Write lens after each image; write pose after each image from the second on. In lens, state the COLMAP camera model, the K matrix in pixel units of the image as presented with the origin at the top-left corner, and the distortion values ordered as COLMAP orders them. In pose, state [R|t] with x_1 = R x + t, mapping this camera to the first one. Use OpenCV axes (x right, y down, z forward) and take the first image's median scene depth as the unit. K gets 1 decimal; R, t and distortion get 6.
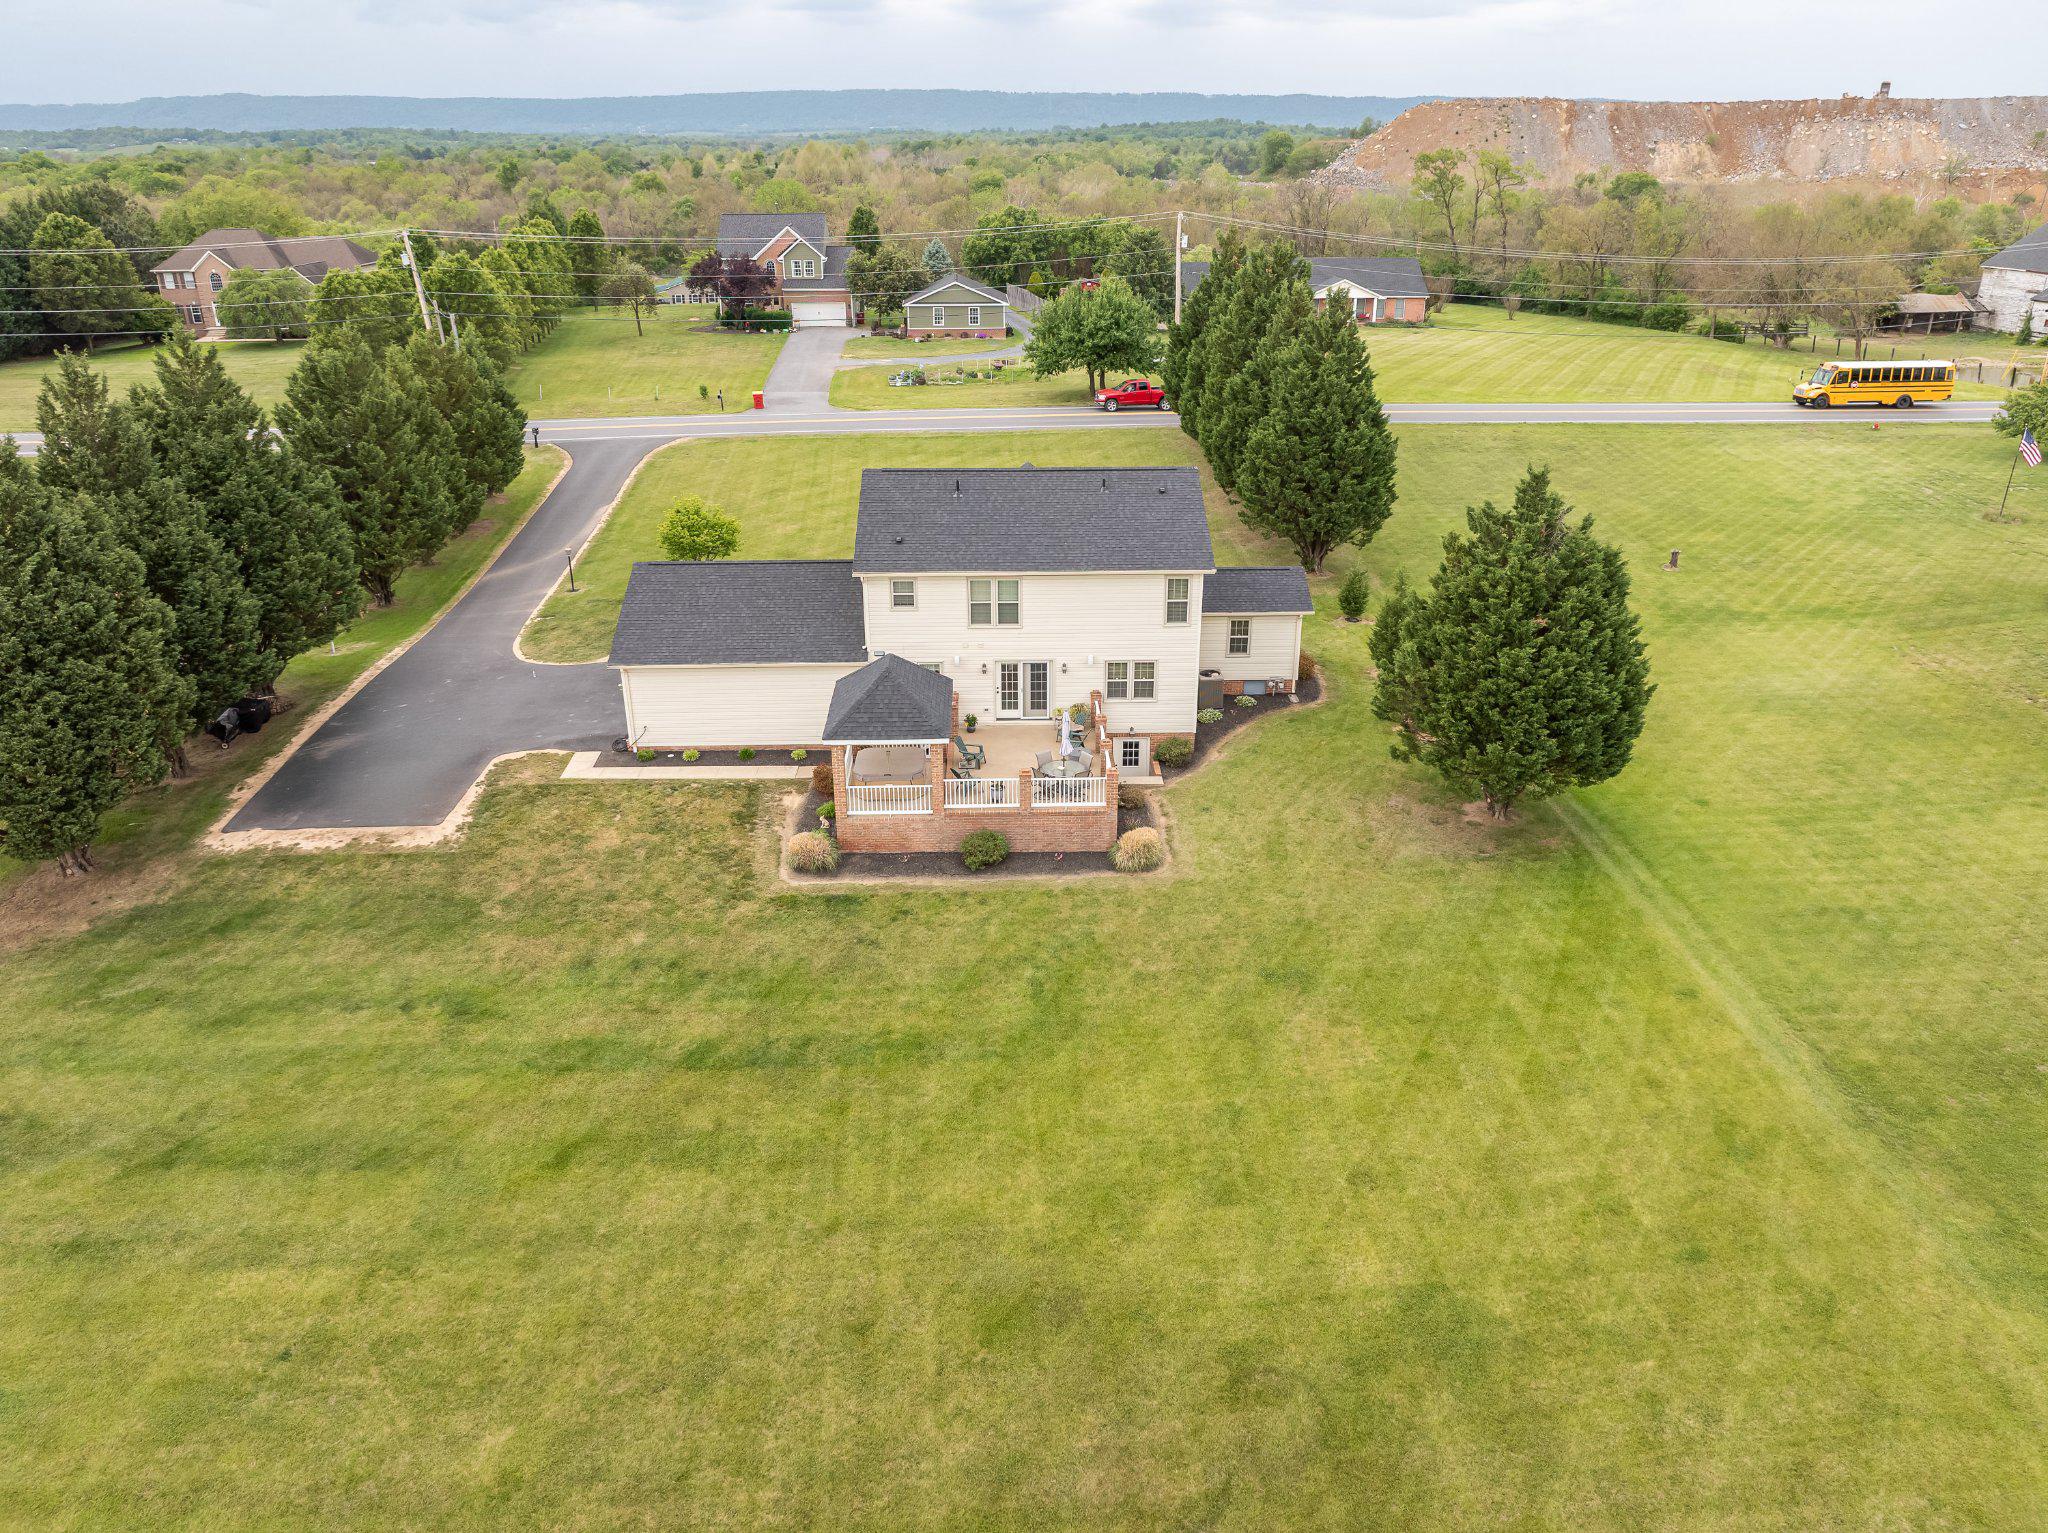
lens RADIAL K [[1454.4, 0, 1030.1], [0, 1454.4, 762.4], [0, 0, 1]] dist [-0.042022, 0.009249]
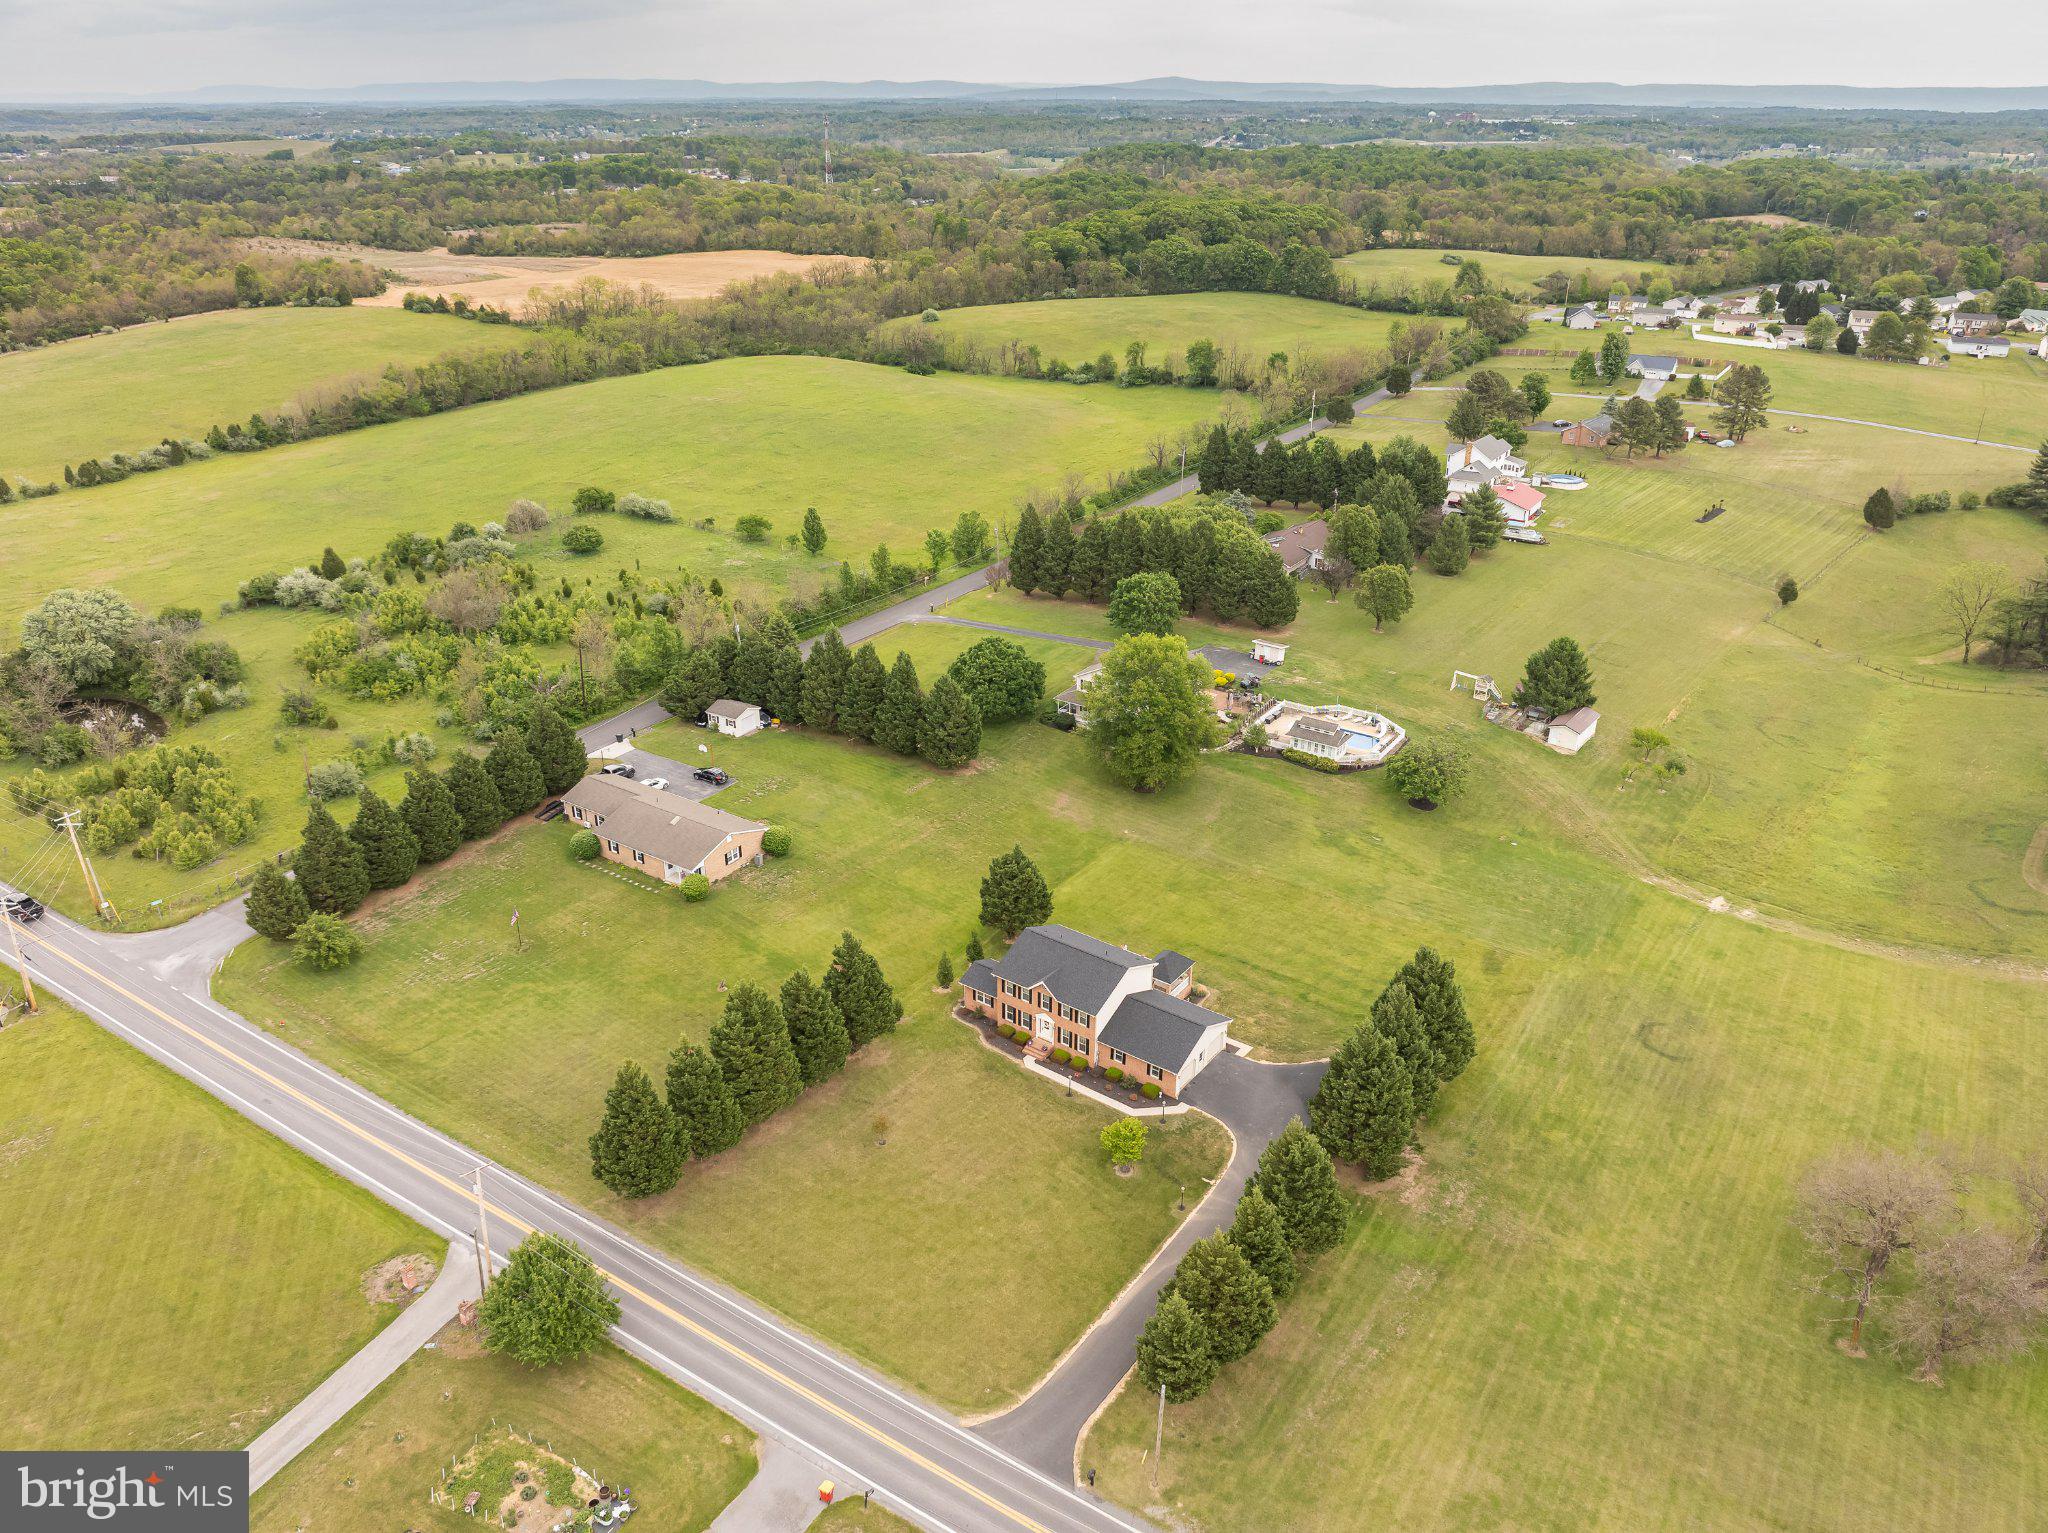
lens RADIAL K [[1454.4, 0, 1014.1], [0, 1454.4, 753.5], [0, 0, 1]] dist [-0.042022, 0.009249]
pose [[-0.788451, -0.254452, 0.559999, -1.394317], [0.244547, 0.705702, 0.664968, -2.394069], [-0.564395, 0.661241, -0.494186, 2.276615]]
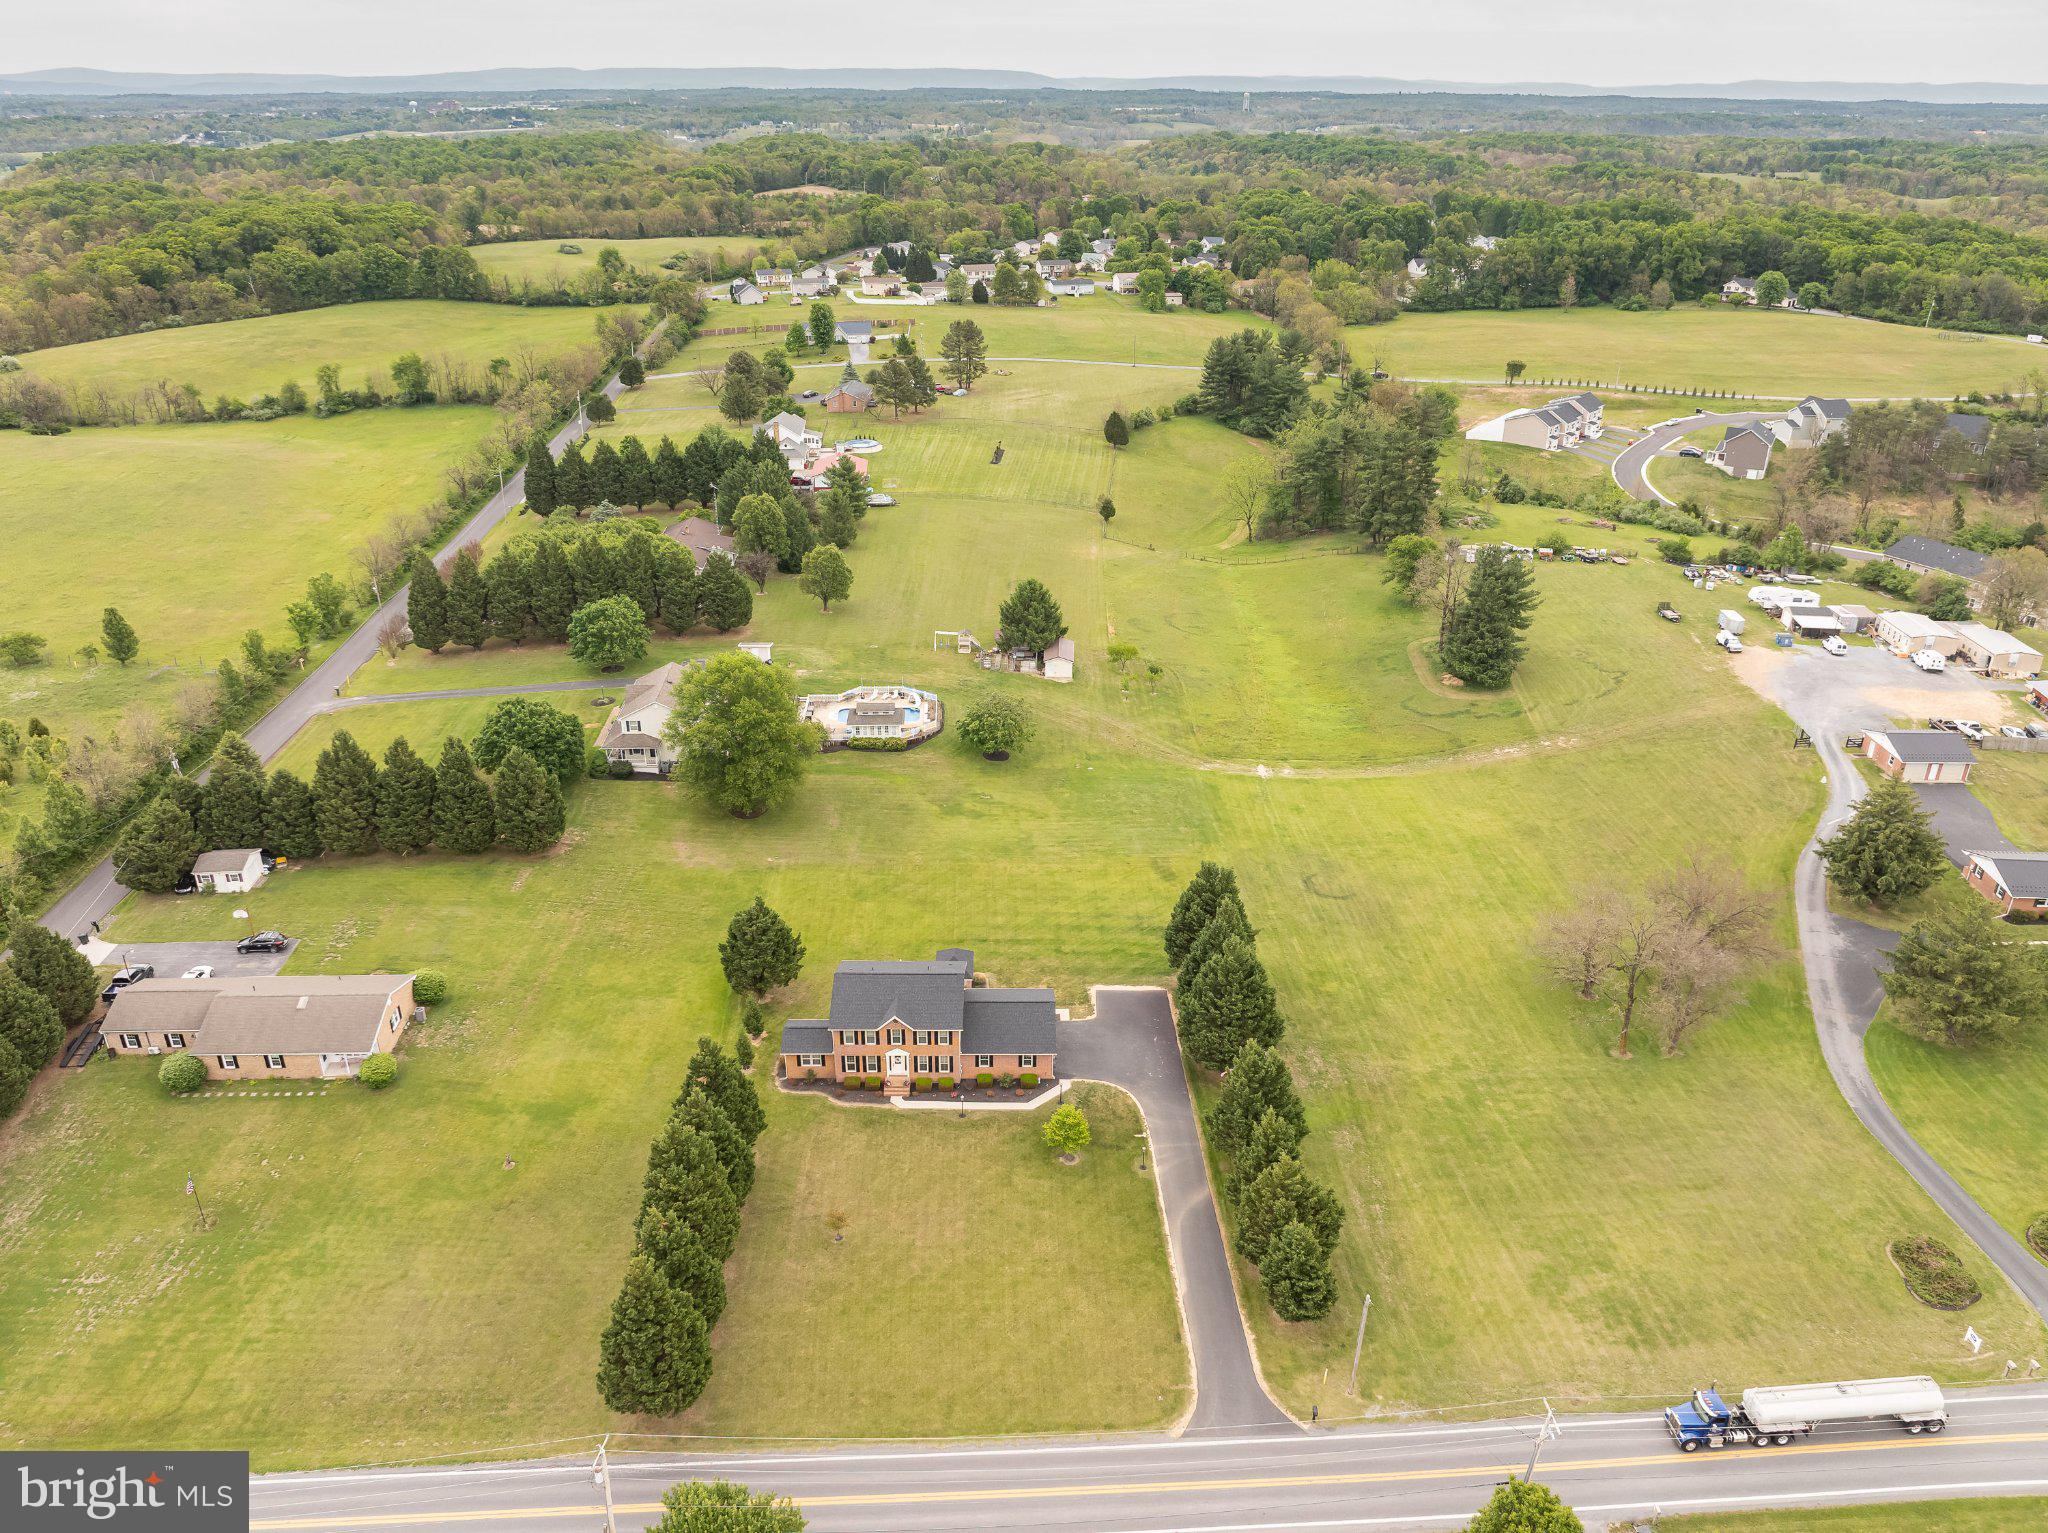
lens RADIAL K [[1454.4, 0, 1016.7], [0, 1454.4, 773.7], [0, 0, 1]] dist [-0.042022, 0.009249]
pose [[-0.999648, -0.012054, 0.023624, -0.280232], [0.009911, 0.656429, 0.754322, -2.511293], [-0.024600, 0.754291, -0.656079, 2.557834]]
